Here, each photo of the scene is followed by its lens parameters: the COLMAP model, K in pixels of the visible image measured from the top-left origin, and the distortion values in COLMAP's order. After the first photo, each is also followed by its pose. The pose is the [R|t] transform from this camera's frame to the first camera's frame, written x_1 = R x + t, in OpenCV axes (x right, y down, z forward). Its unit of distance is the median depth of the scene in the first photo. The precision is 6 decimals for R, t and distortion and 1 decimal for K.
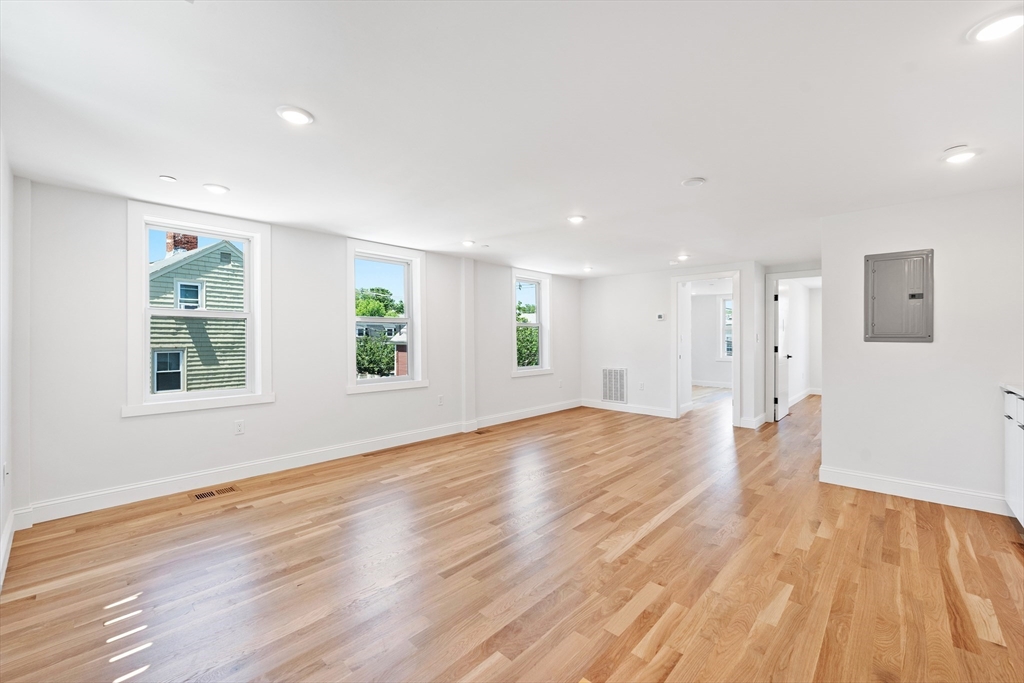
lens RADIAL K [[417.7, 0, 512.0], [0, 417.7, 341.5], [0, 0, 1]] dist [-0.000492, 0.000049]
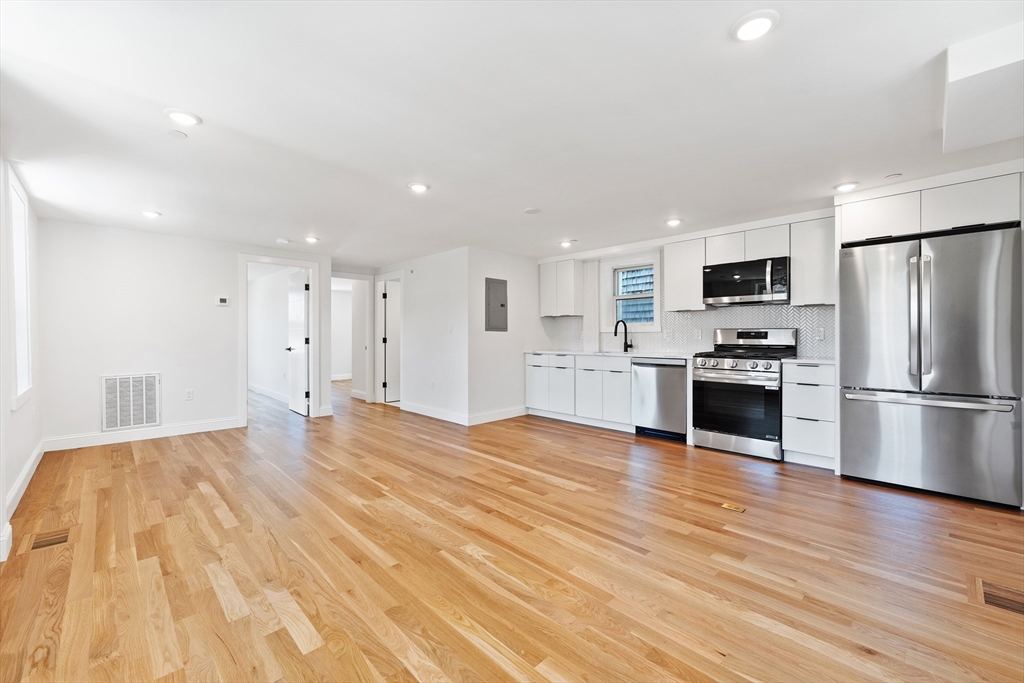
lens RADIAL K [[417.7, 0, 512.0], [0, 417.7, 341.5], [0, 0, 1]] dist [-0.000492, 0.000049]
pose [[0.052978, -0.014933, 0.998484, -0.829986], [0.010104, 0.999845, 0.014417, 0.020768], [-0.998545, 0.009325, 0.053120, 0.884129]]
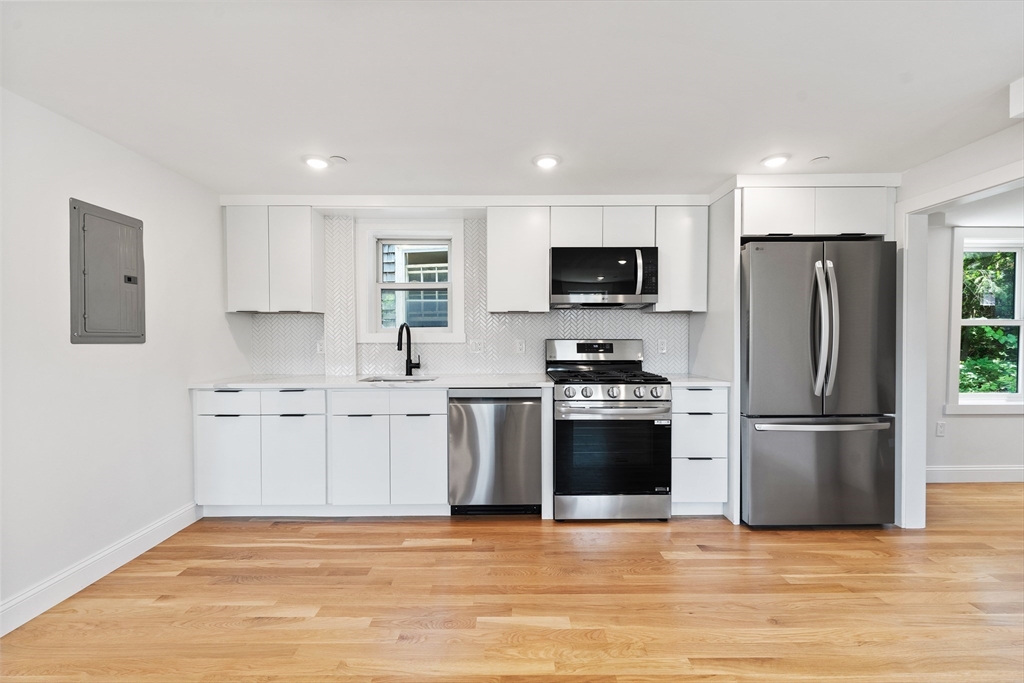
lens RADIAL K [[412.5, 0, 512.0], [0, 412.5, 341.5], [0, 0, 1]] dist [-0.001032, -0.000155]
pose [[-0.679770, -0.006471, 0.733397, -0.007342], [0.008170, 0.999832, 0.016395, -0.007758], [-0.733380, 0.017137, -0.679603, 1.022506]]
